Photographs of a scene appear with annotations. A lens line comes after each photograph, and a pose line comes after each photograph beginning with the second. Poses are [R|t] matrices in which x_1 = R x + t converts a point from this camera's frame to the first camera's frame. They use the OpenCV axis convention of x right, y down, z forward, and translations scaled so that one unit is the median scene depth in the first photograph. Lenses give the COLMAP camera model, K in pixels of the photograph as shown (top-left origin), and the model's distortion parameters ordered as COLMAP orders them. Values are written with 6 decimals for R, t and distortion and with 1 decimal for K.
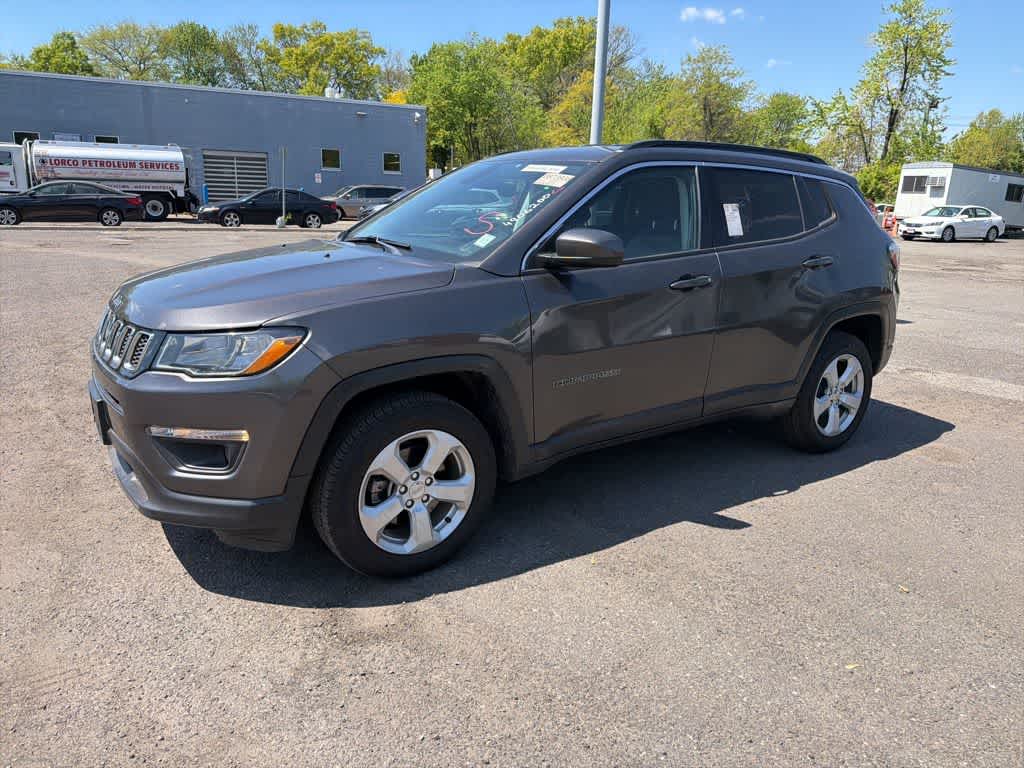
lens RADIAL K [[724.4, 0, 507.6], [0, 724.4, 384.0], [0, 0, 1]] dist [0.009217, -0.019503]
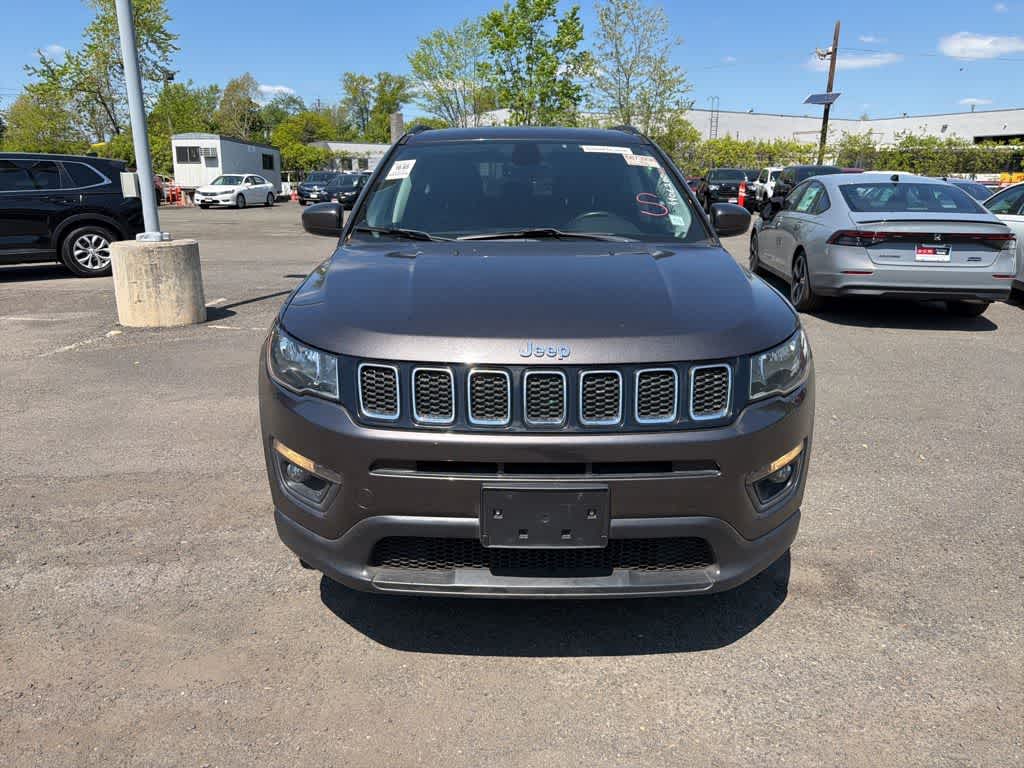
lens RADIAL K [[724.4, 0, 506.8], [0, 724.4, 380.6], [0, 0, 1]] dist [0.009217, -0.019503]
pose [[0.556001, -0.245325, 0.794153, -0.638400], [0.217692, 0.965079, 0.145716, -0.110330], [-0.802168, 0.091863, 0.589990, 0.367265]]
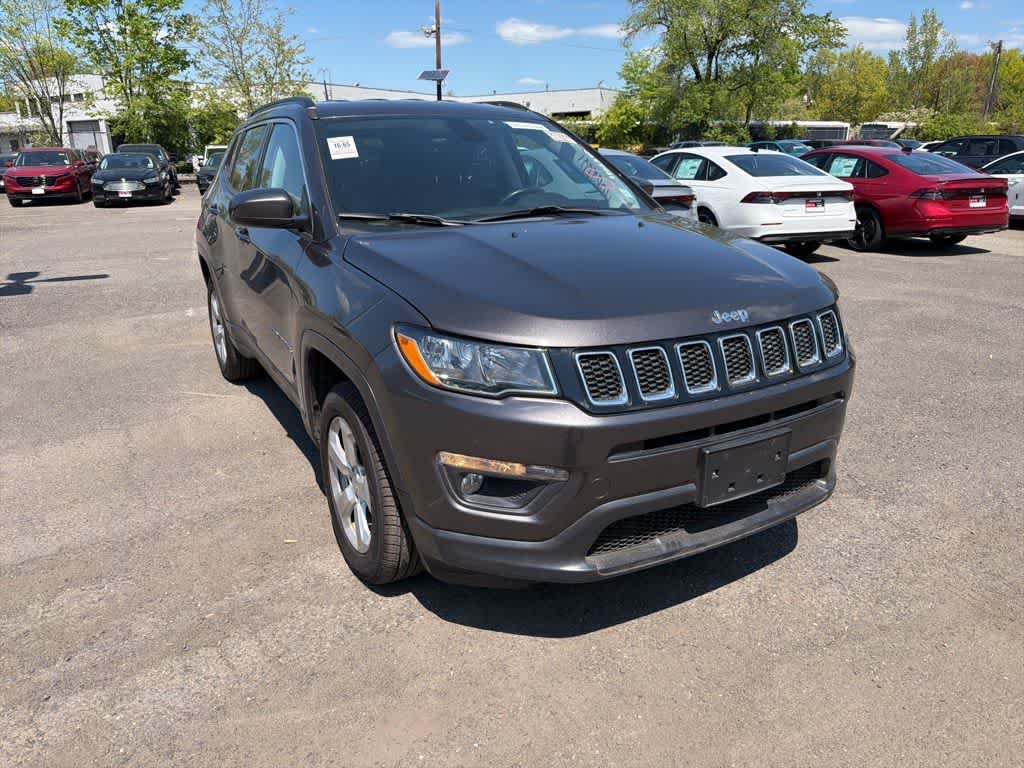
lens RADIAL K [[724.4, 0, 505.5], [0, 724.4, 392.9], [0, 0, 1]] dist [0.009217, -0.019503]
pose [[0.080895, -0.339295, 0.937195, -0.735858], [0.261948, 0.914461, 0.308454, -0.189050], [-0.961686, 0.220544, 0.162853, 0.647851]]
